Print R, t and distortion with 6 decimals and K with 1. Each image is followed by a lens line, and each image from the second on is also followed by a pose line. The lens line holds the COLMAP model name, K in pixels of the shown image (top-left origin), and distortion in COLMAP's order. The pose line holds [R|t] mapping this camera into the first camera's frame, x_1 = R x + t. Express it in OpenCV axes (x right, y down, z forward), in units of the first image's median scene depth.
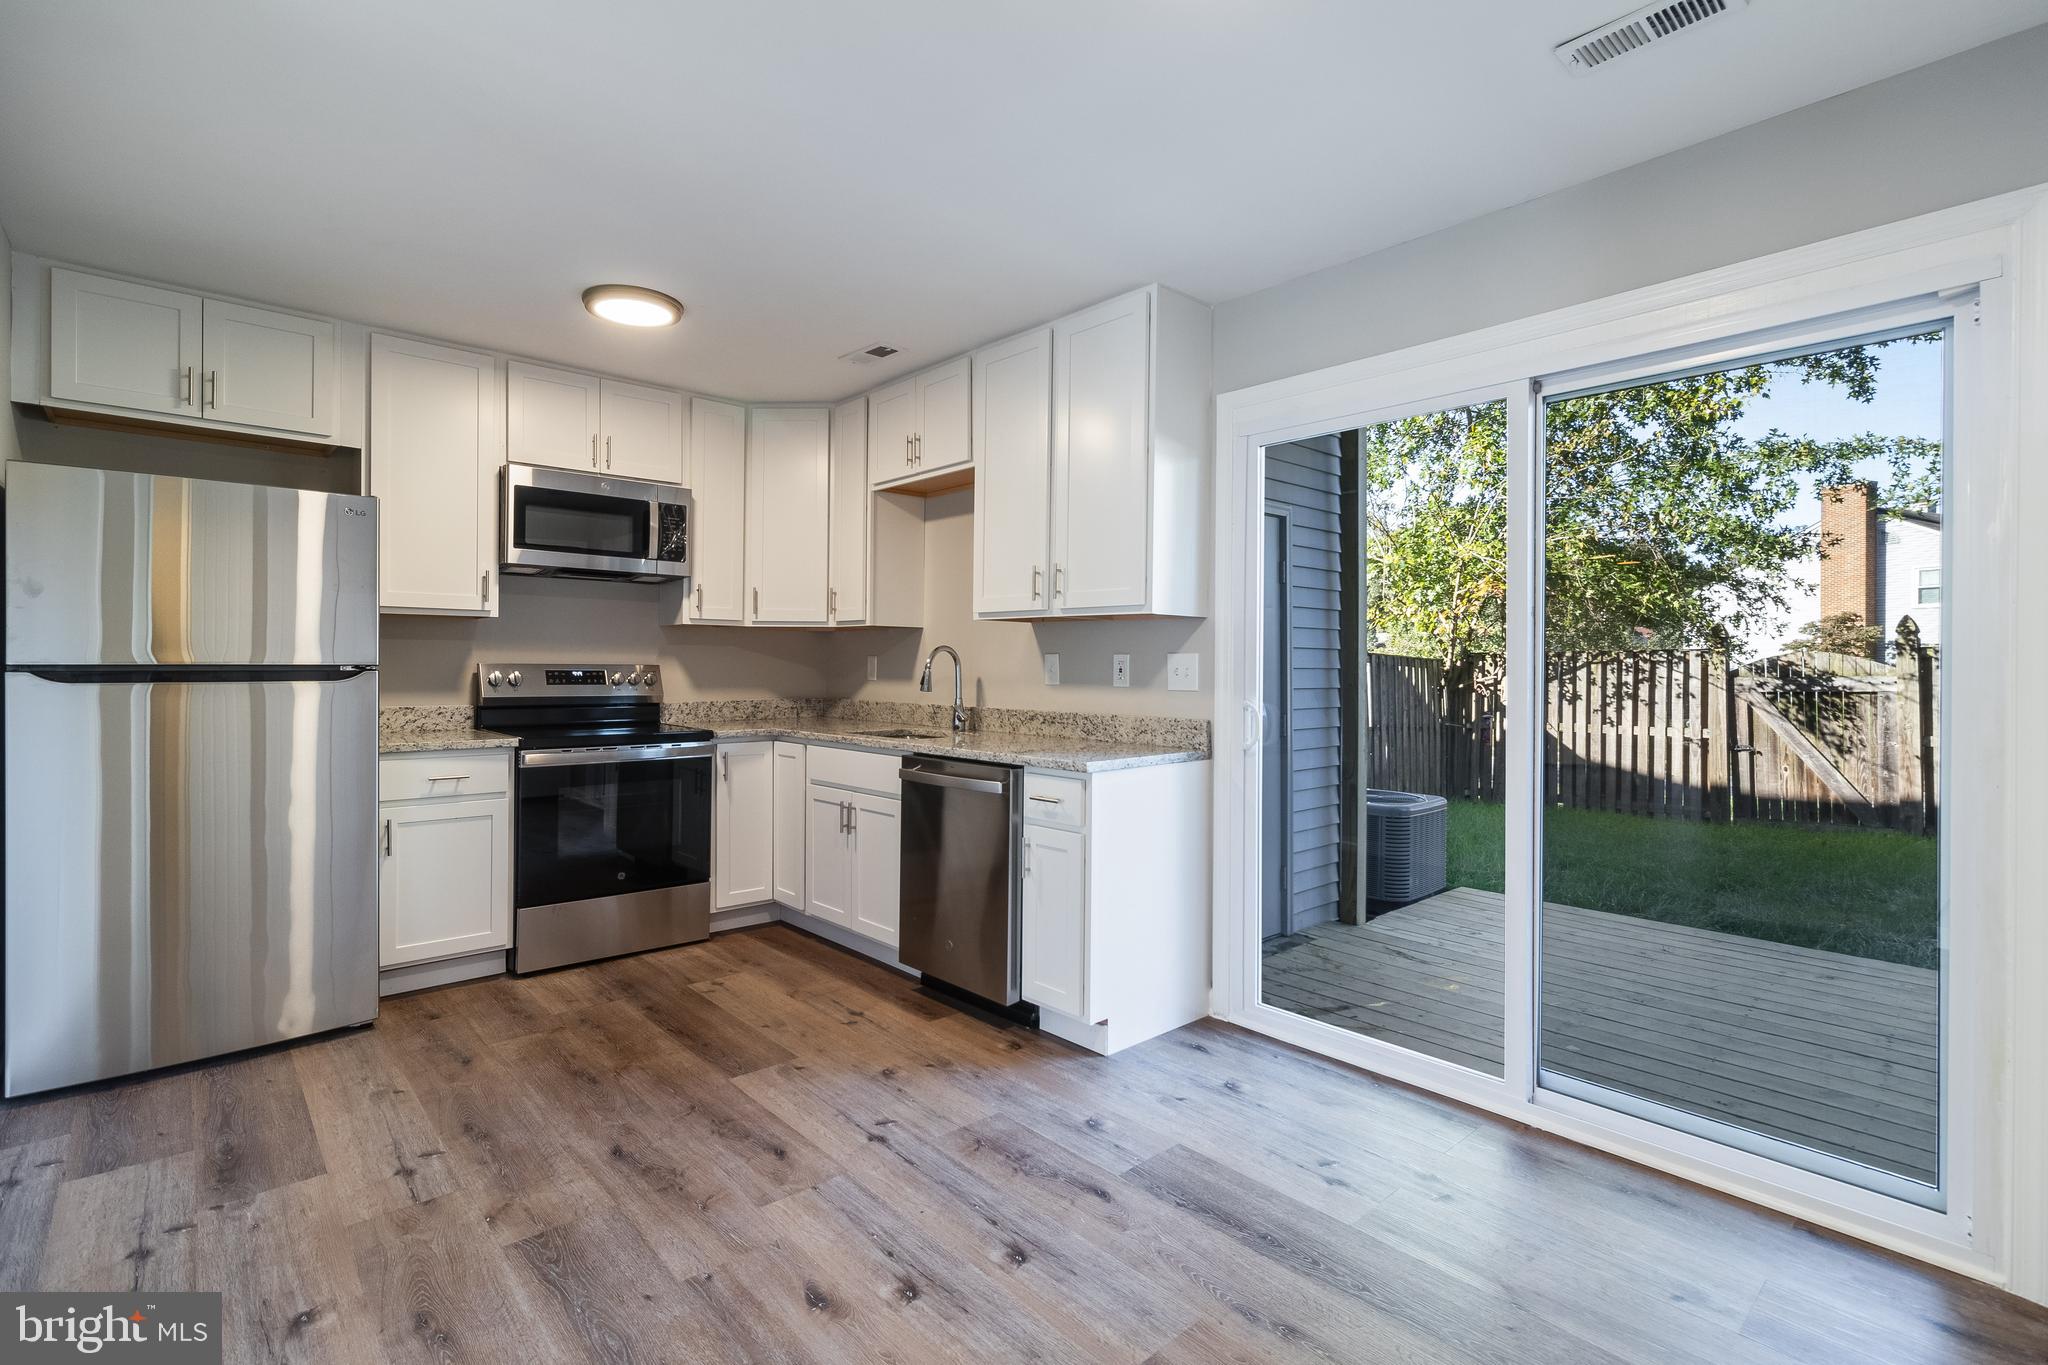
lens RADIAL K [[950.1, 0, 1027.2], [0, 950.1, 675.5], [0, 0, 1]] dist [-0.000922, -0.000300]
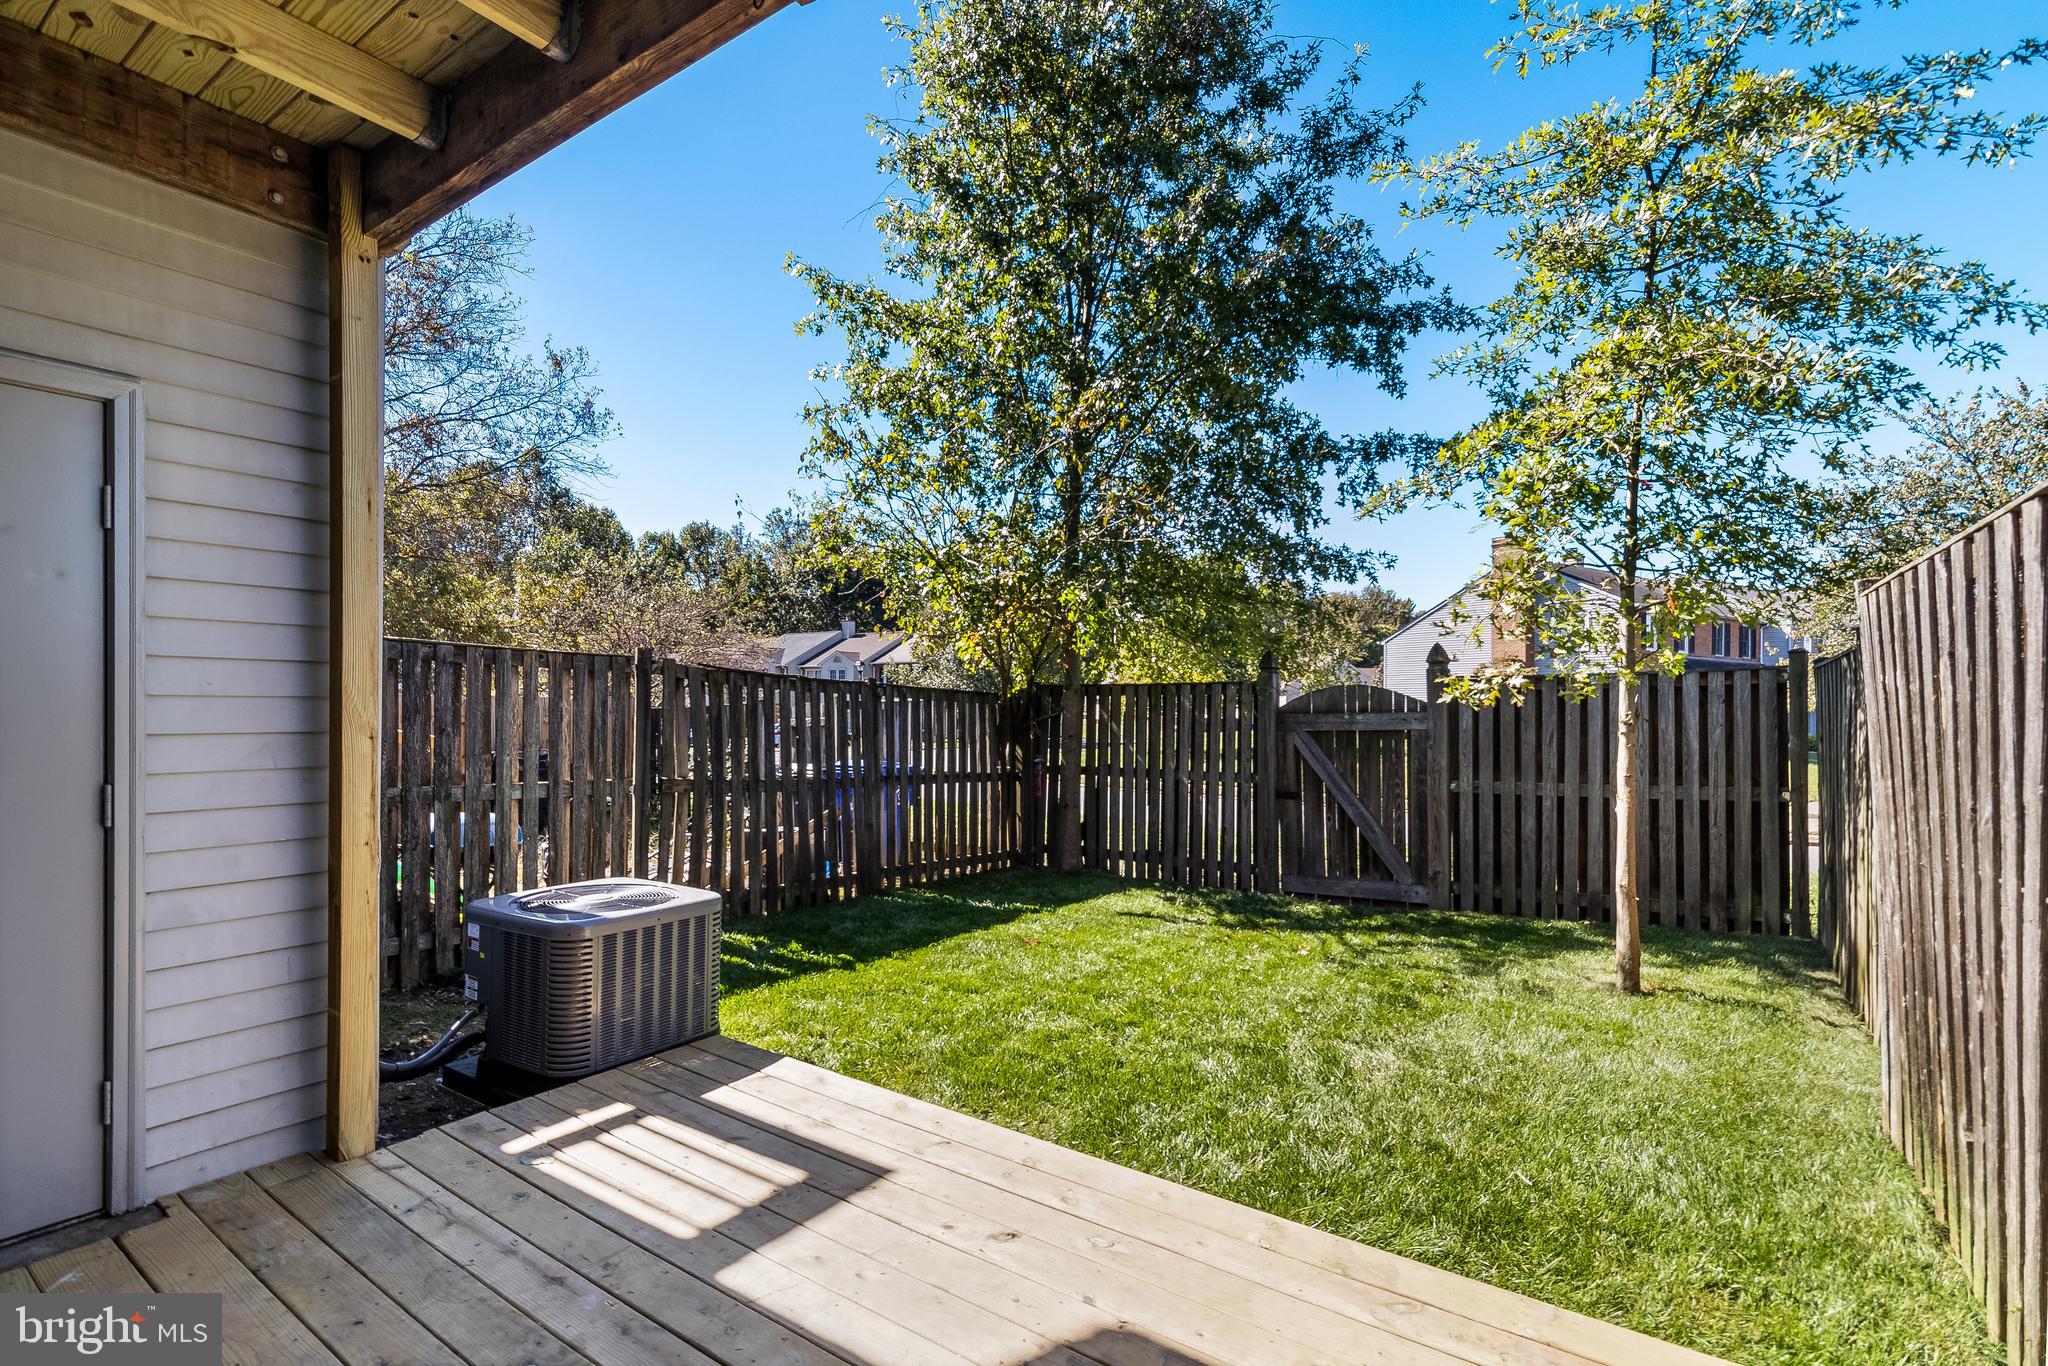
lens RADIAL K [[947.1, 0, 1021.7], [0, 947.1, 710.4], [0, 0, 1]] dist [-0.000299, 0.000048]
pose [[0.974365, 0.000760, 0.224972, 0.891065], [0.000767, 0.999977, -0.006698, 0.016894], [-0.224972, 0.006699, 0.974342, 0.568114]]
